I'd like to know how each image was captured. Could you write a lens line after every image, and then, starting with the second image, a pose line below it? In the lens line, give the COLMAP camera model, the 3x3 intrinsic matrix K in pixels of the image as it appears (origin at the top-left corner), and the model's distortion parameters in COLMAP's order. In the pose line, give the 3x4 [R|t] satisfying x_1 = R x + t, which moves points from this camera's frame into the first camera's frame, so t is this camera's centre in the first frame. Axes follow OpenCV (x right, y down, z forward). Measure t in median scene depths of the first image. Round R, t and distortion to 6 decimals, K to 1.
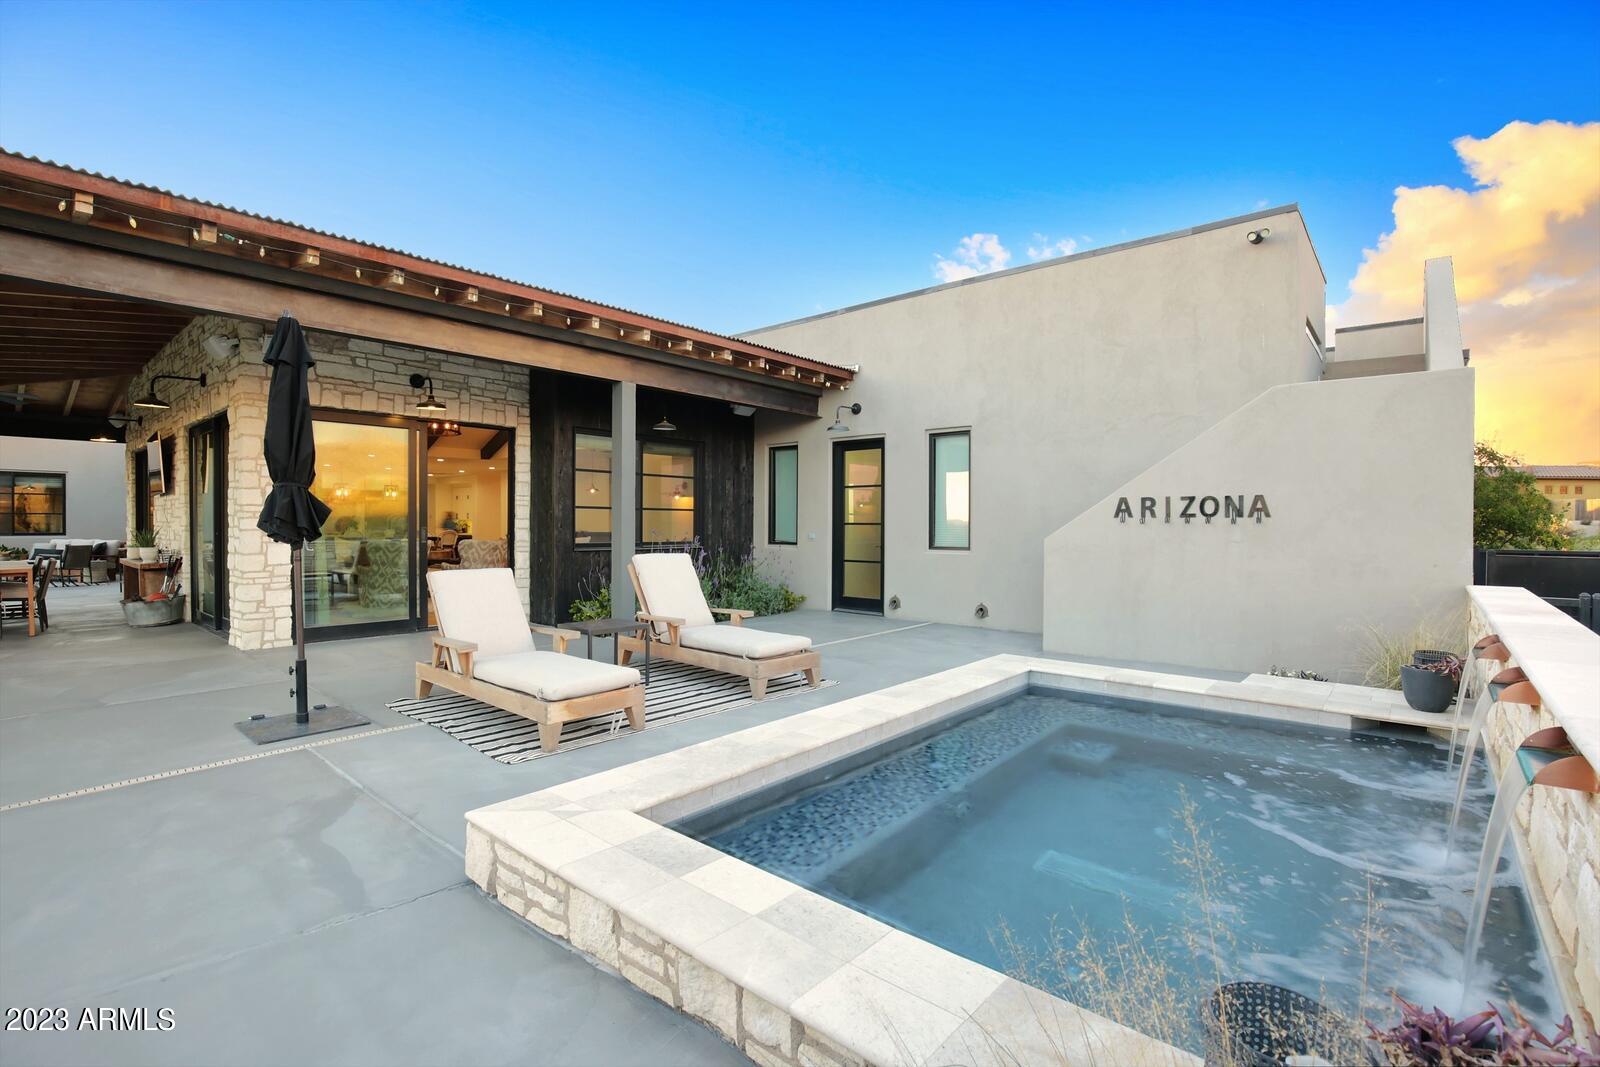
lens RADIAL K [[724.2, 0, 800.0], [0, 724.2, 533.5], [0, 0, 1]] dist [-0.027852, 0.000283]
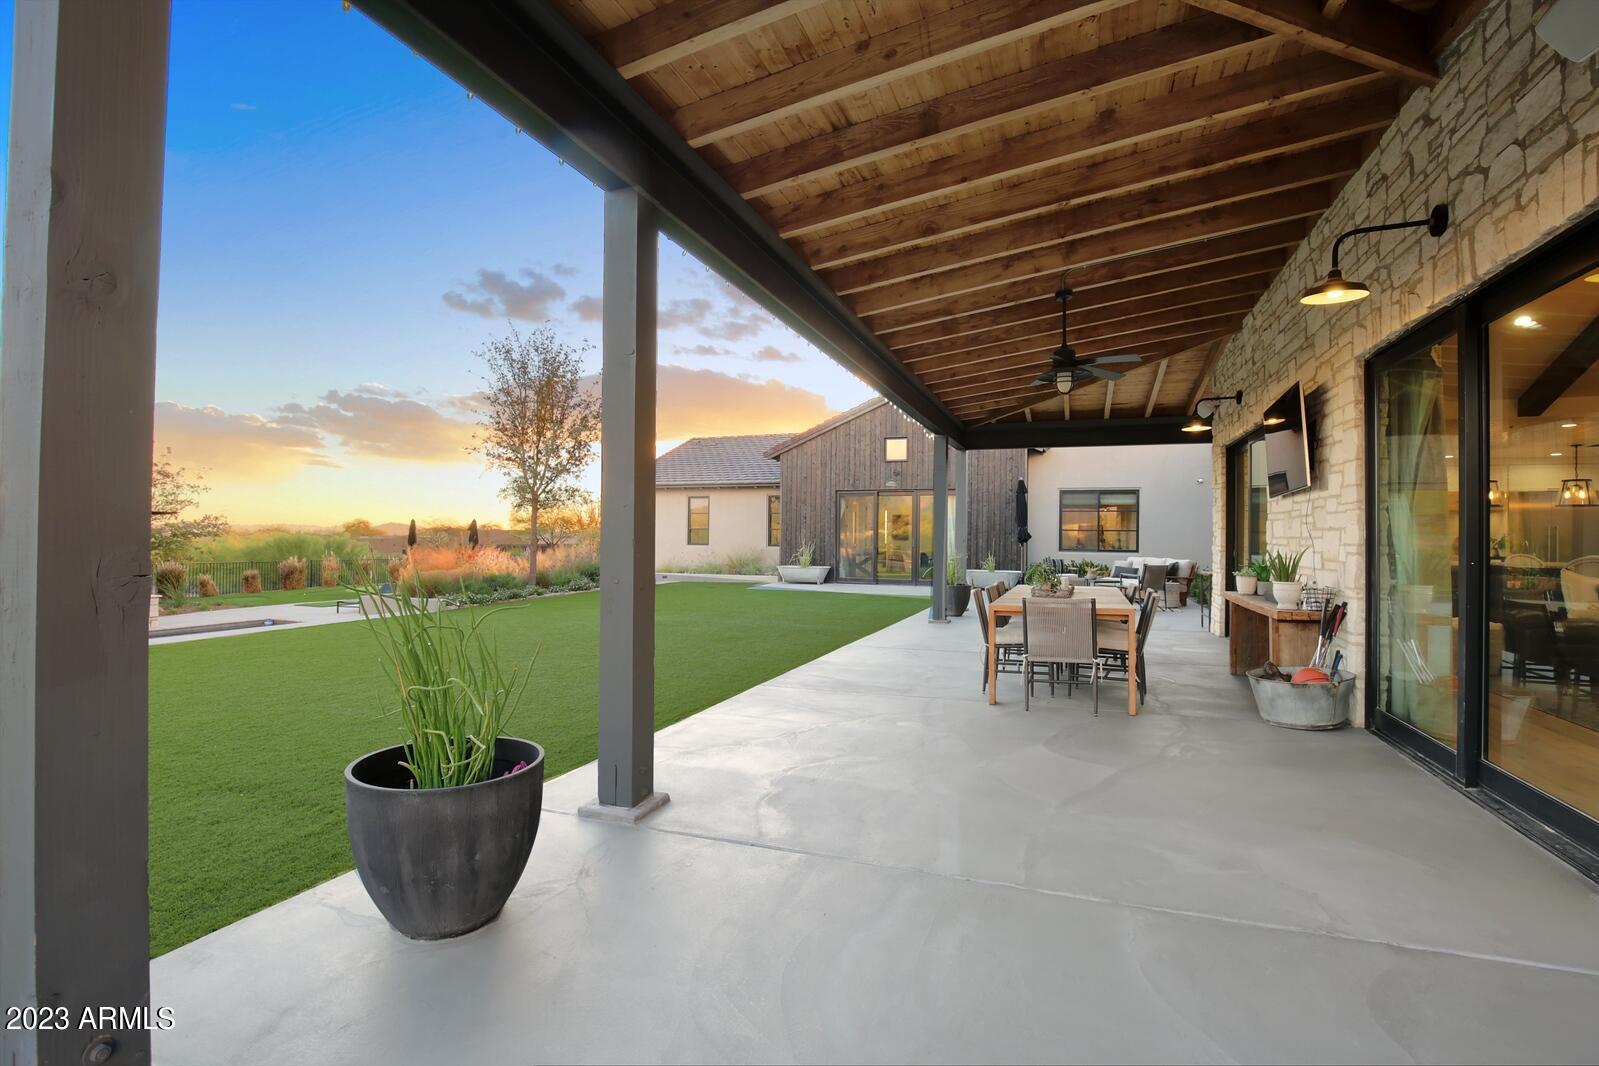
lens RADIAL K [[723.7, 0, 799.5], [0, 723.7, 533.0], [0, 0, 1]] dist [-0.027852, 0.000283]
pose [[0.334229, -0.005673, -0.942475, -0.490233], [-0.020602, 0.999699, -0.013323, -0.003594], [0.942267, 0.023870, 0.334012, 0.417970]]
